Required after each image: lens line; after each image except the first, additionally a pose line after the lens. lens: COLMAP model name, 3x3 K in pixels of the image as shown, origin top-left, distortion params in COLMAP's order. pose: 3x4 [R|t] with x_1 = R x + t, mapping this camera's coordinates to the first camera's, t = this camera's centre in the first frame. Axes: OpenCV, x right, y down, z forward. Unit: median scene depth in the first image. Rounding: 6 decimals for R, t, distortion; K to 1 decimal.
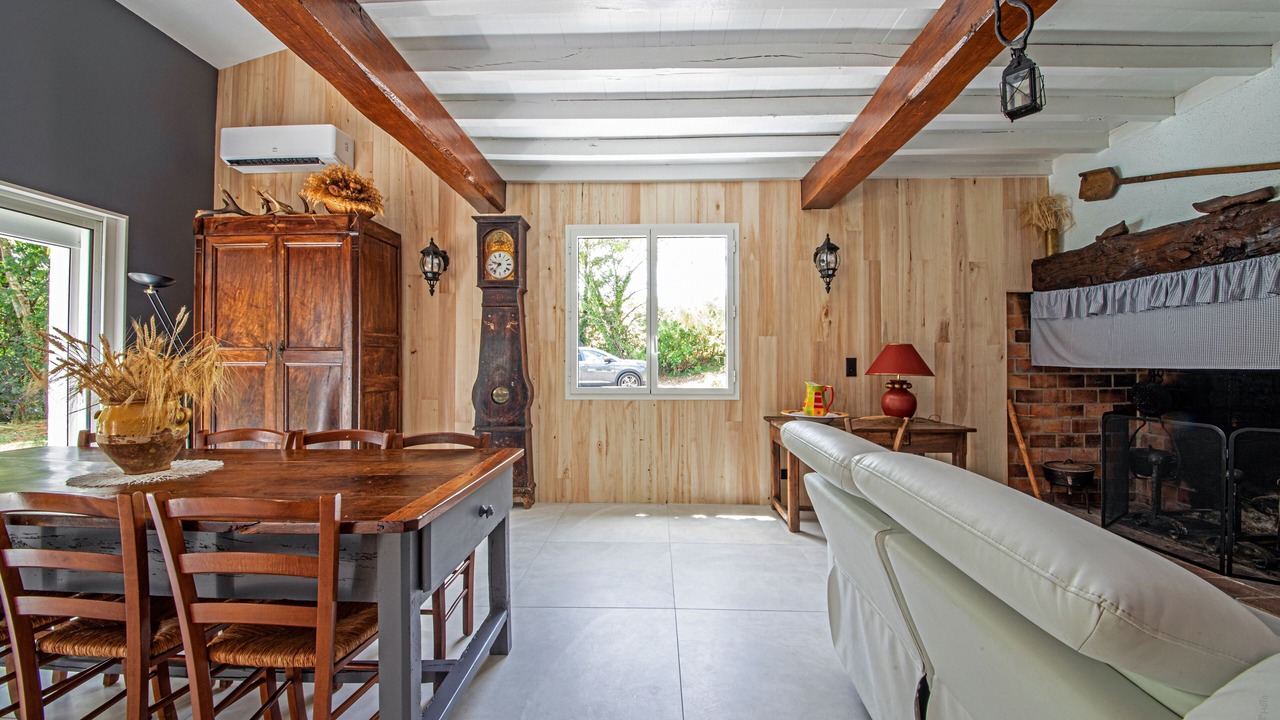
lens RADIAL K [[500.5, 0, 643.6], [0, 500.5, 366.9], [0, 0, 1]] dist [0.000405, -0.000108]
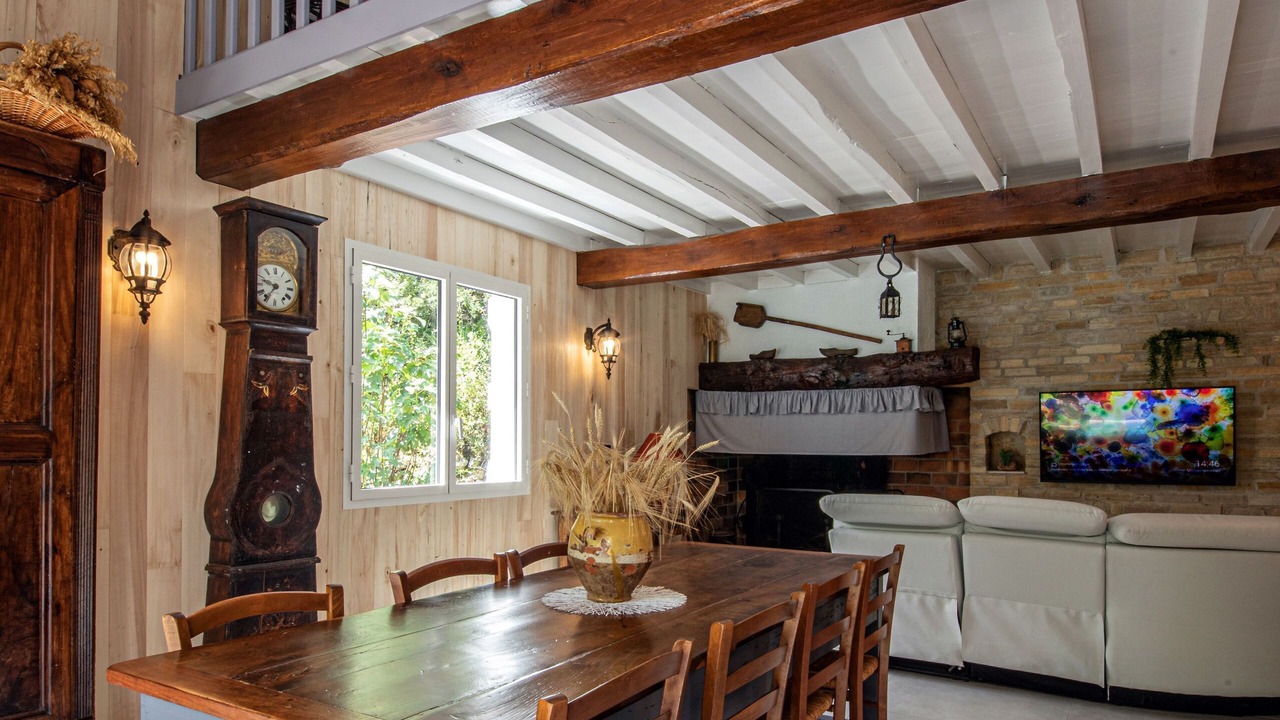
lens RADIAL K [[771.2, 0, 641.7], [0, 771.2, 447.4], [0, 0, 1]] dist [0.061432, -0.044448]
pose [[0.520400, -0.002584, 0.853919, -0.846063], [-0.002536, 0.999986, 0.004571, -0.021193], [-0.853919, -0.004544, 0.520387, 0.157014]]
